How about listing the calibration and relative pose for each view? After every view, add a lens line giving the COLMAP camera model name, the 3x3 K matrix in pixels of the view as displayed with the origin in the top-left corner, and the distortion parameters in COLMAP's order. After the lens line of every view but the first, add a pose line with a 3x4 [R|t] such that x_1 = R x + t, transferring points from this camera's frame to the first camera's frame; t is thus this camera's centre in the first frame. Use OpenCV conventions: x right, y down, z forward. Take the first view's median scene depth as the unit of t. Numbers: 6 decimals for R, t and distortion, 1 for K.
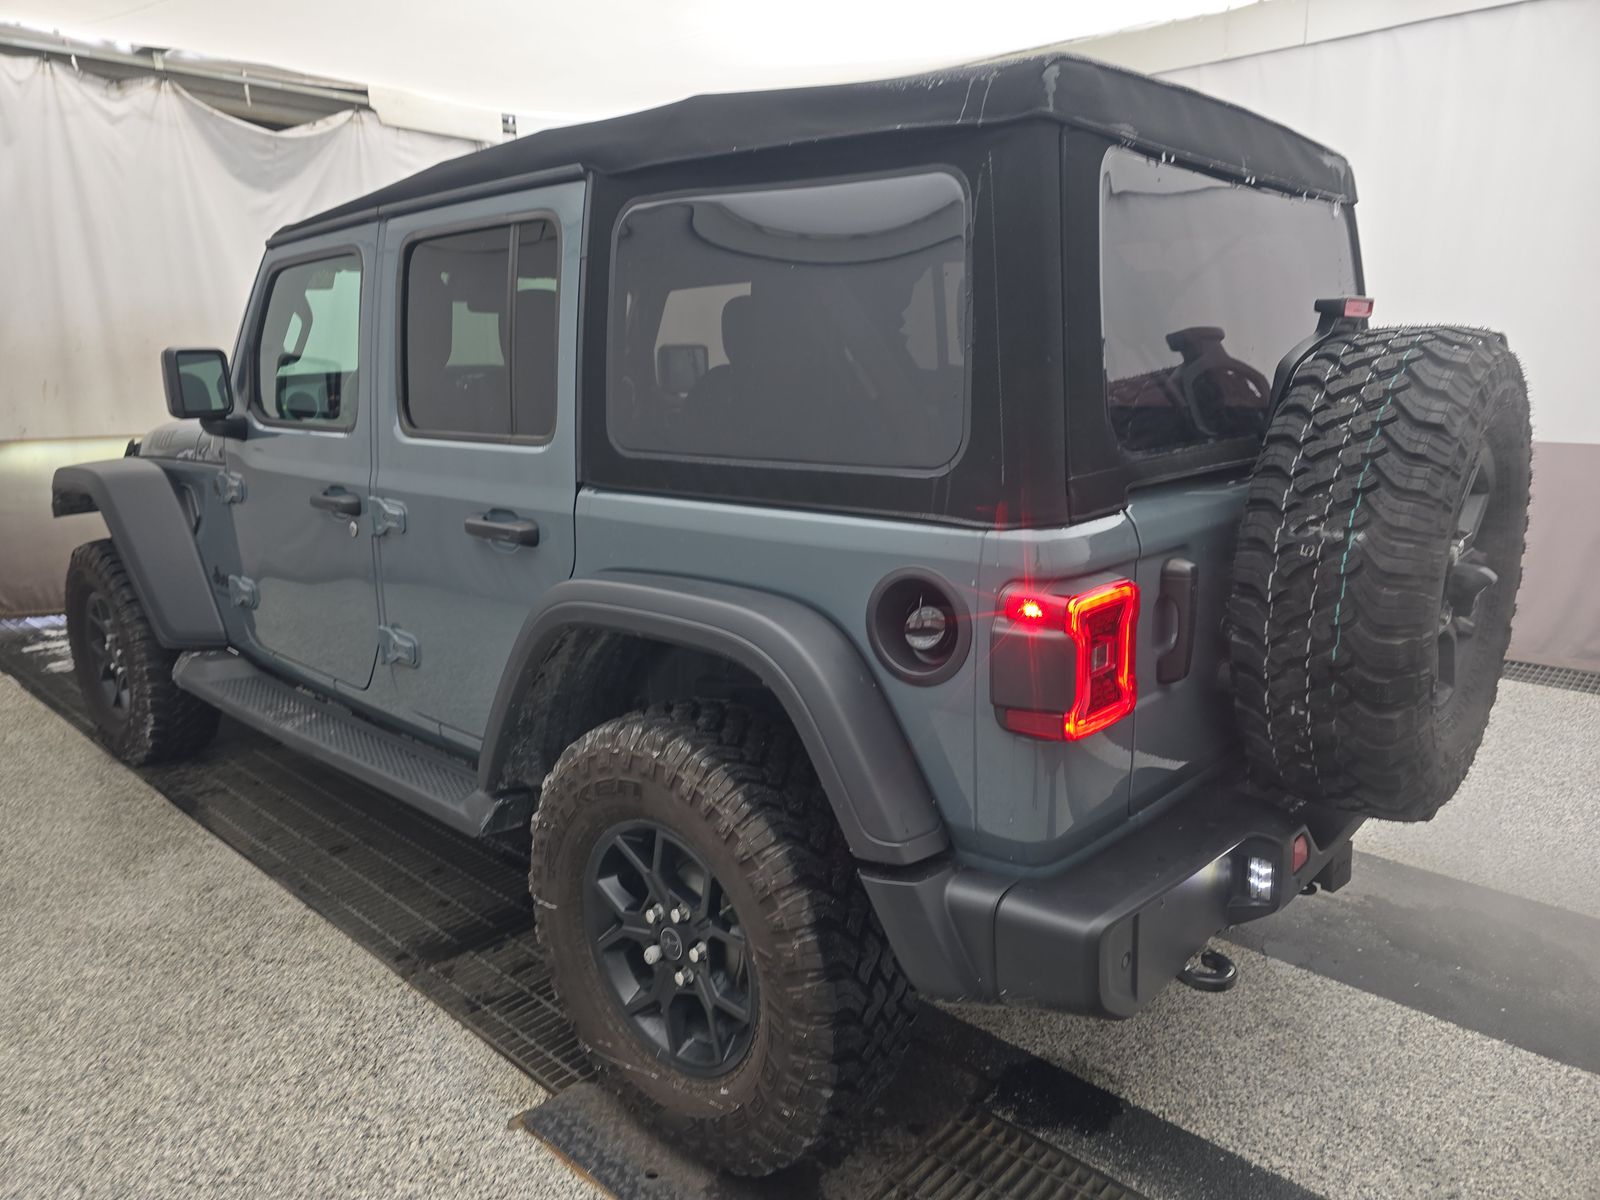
lens RADIAL K [[1099.6, 0, 794.7], [0, 1099.6, 606.3], [0, 0, 1]] dist [0.002000, -0.005474]
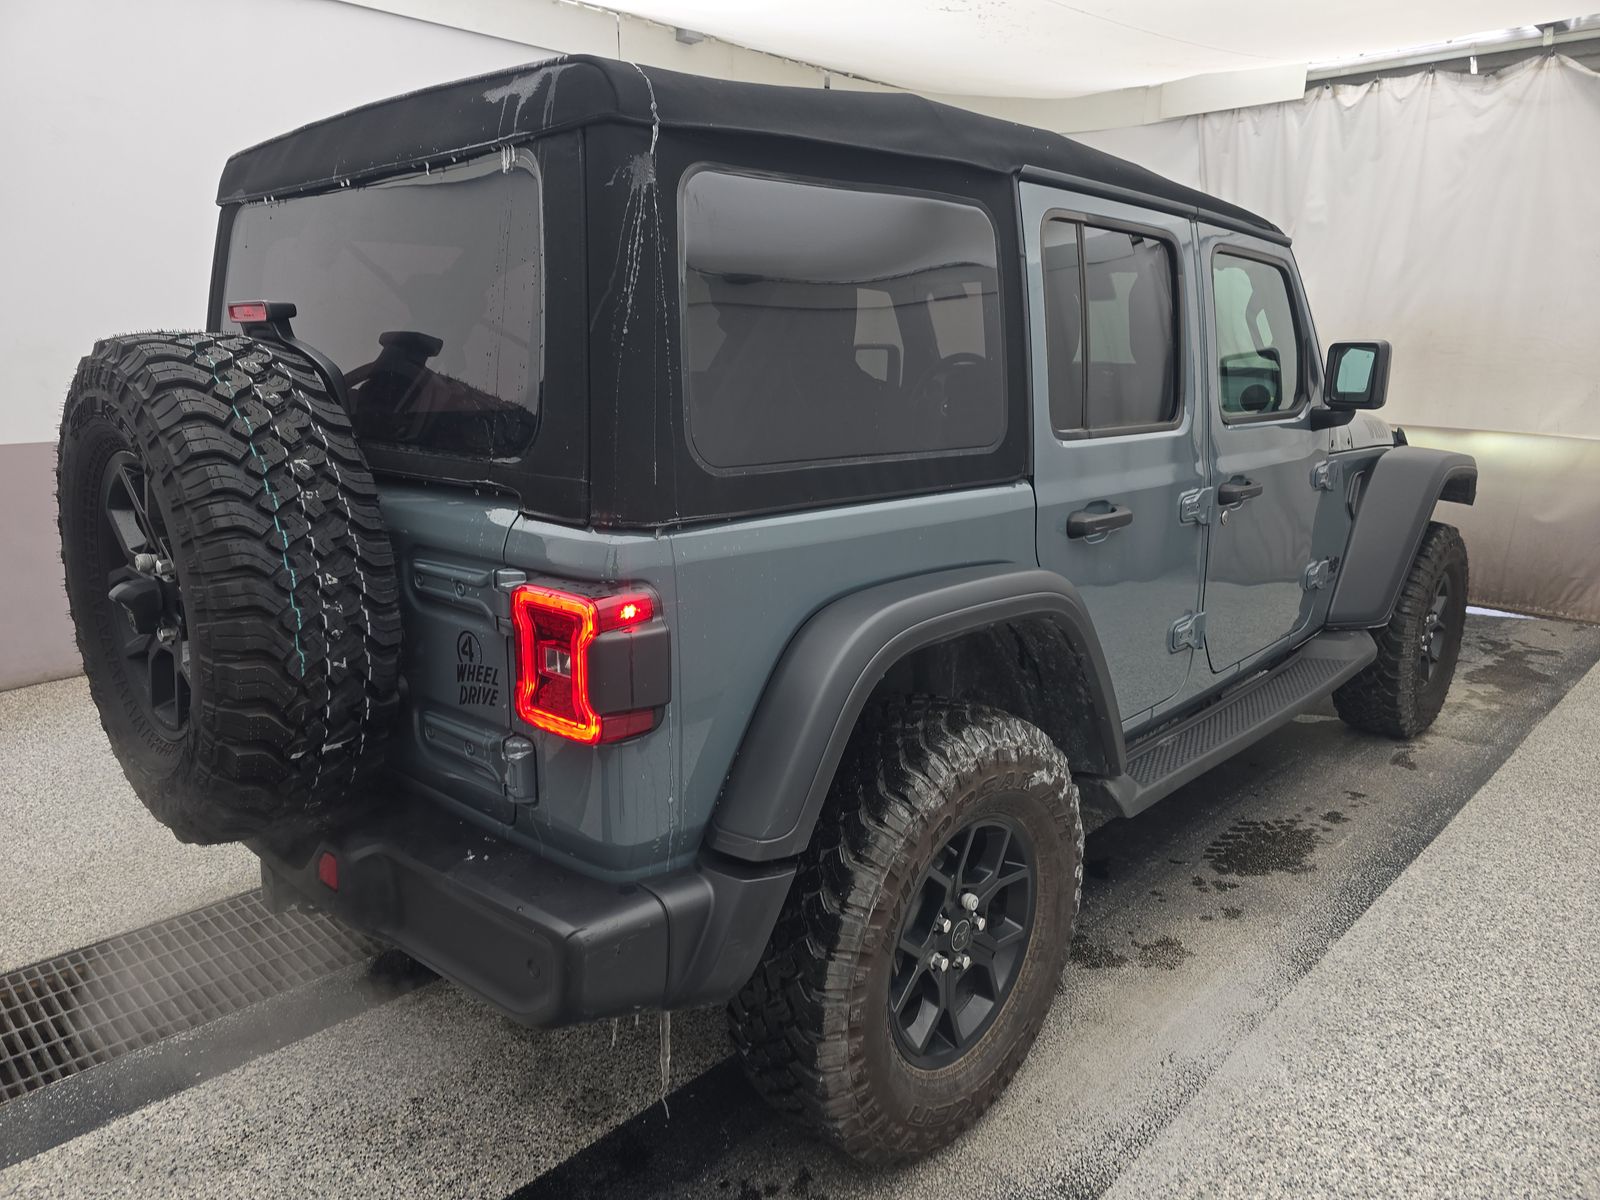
lens RADIAL K [[1099.6, 0, 794.7], [0, 1099.6, 606.3], [0, 0, 1]] dist [0.002000, -0.005474]
pose [[-0.043934, 0.238921, -0.970045, 0.973210], [-0.232100, 0.941974, 0.242519, -0.241711], [0.971699, 0.235802, 0.014069, 0.987006]]
